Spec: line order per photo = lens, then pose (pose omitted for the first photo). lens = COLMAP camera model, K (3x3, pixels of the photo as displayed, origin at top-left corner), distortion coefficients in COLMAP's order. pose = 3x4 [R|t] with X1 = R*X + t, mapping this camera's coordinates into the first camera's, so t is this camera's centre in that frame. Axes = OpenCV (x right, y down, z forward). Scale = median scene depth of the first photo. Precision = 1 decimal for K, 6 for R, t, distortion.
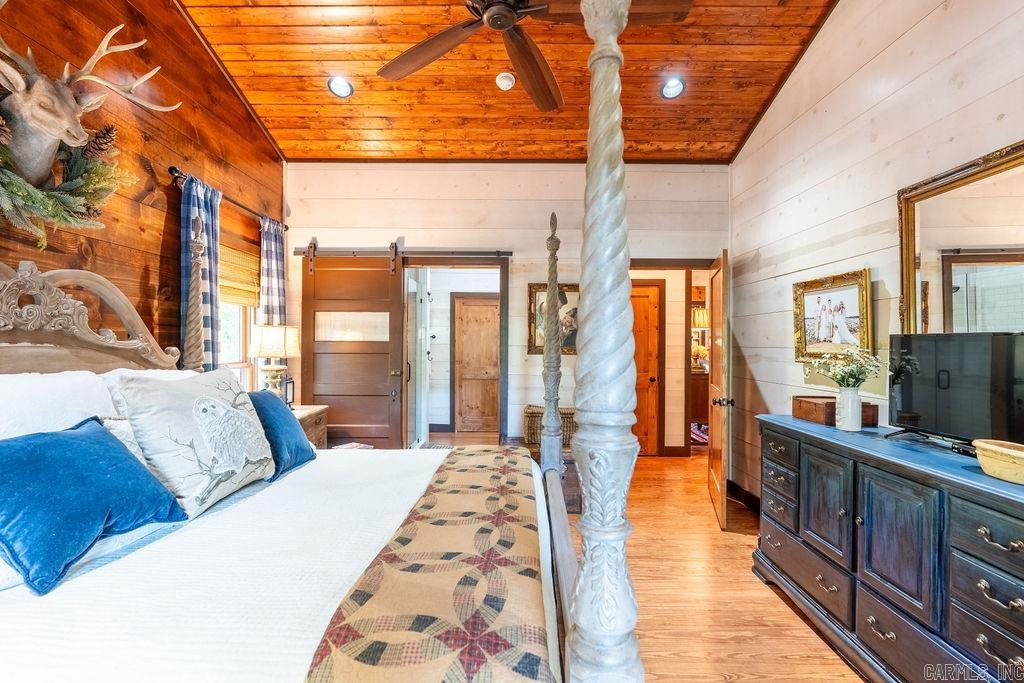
lens RADIAL K [[461.0, 0, 513.6], [0, 461.0, 342.0], [0, 0, 1]] dist [-0.005280, 0.001622]
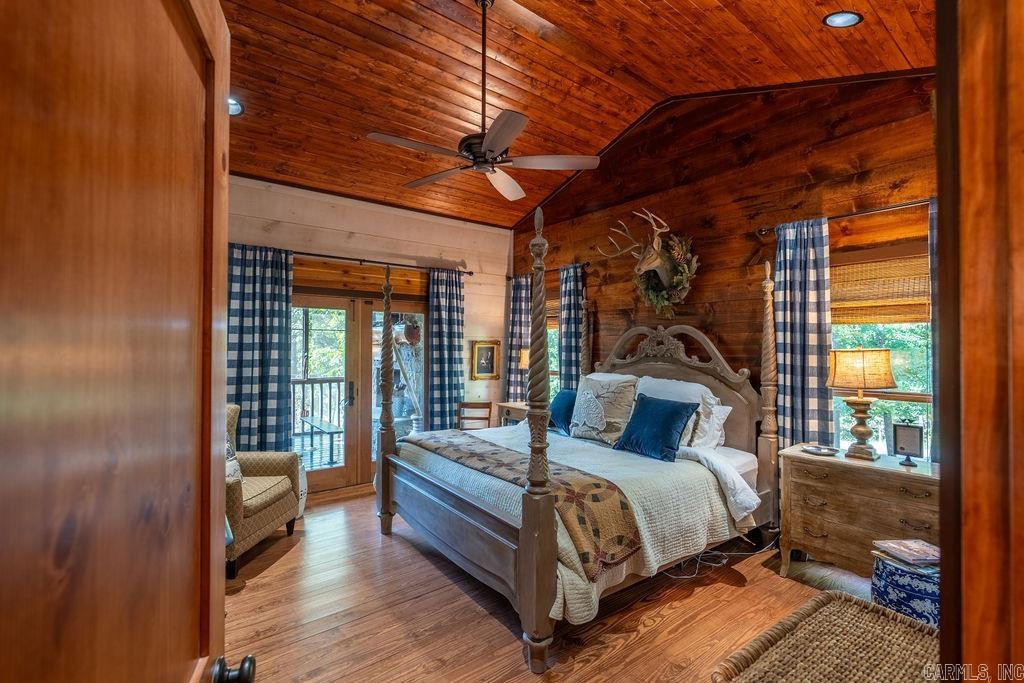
lens RADIAL K [[461.0, 0, 502.4], [0, 461.0, 343.1], [0, 0, 1]] dist [-0.005280, 0.001622]
pose [[-0.785305, -0.012359, -0.618986, 0.831710], [-0.002501, 0.999856, -0.016791, -0.047452], [0.619105, -0.011638, -0.785222, 2.069688]]
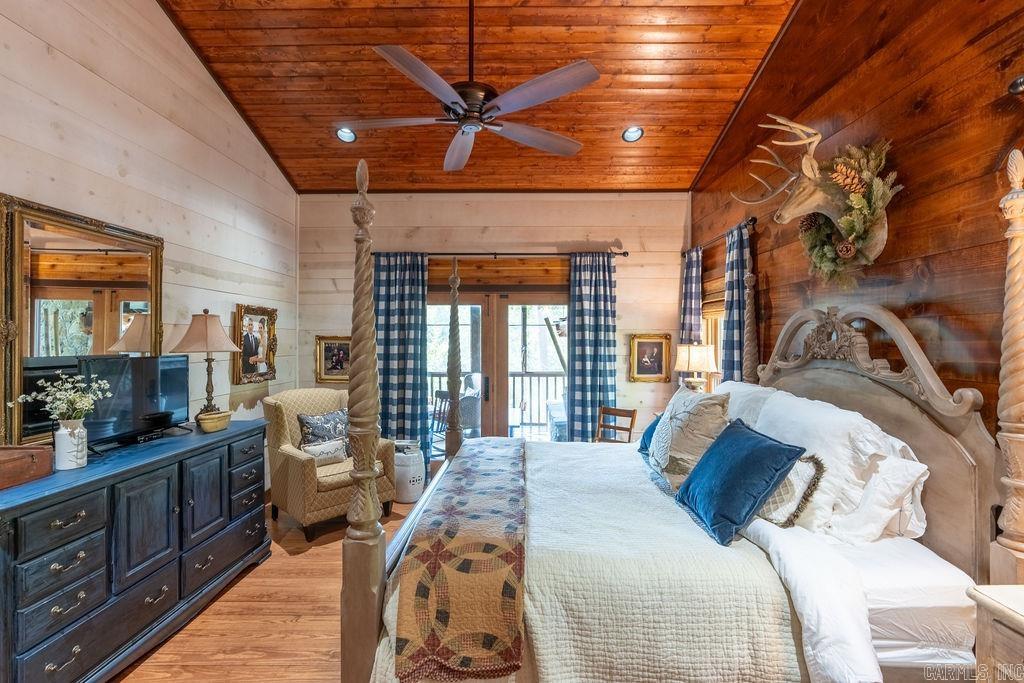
lens RADIAL K [[461.0, 0, 513.2], [0, 461.0, 340.9], [0, 0, 1]] dist [-0.005280, 0.001622]
pose [[-0.999975, -0.006185, -0.003495, -0.136538], [-0.006165, 0.999965, -0.005732, -0.058339], [0.003530, -0.005710, -0.999977, 2.090638]]
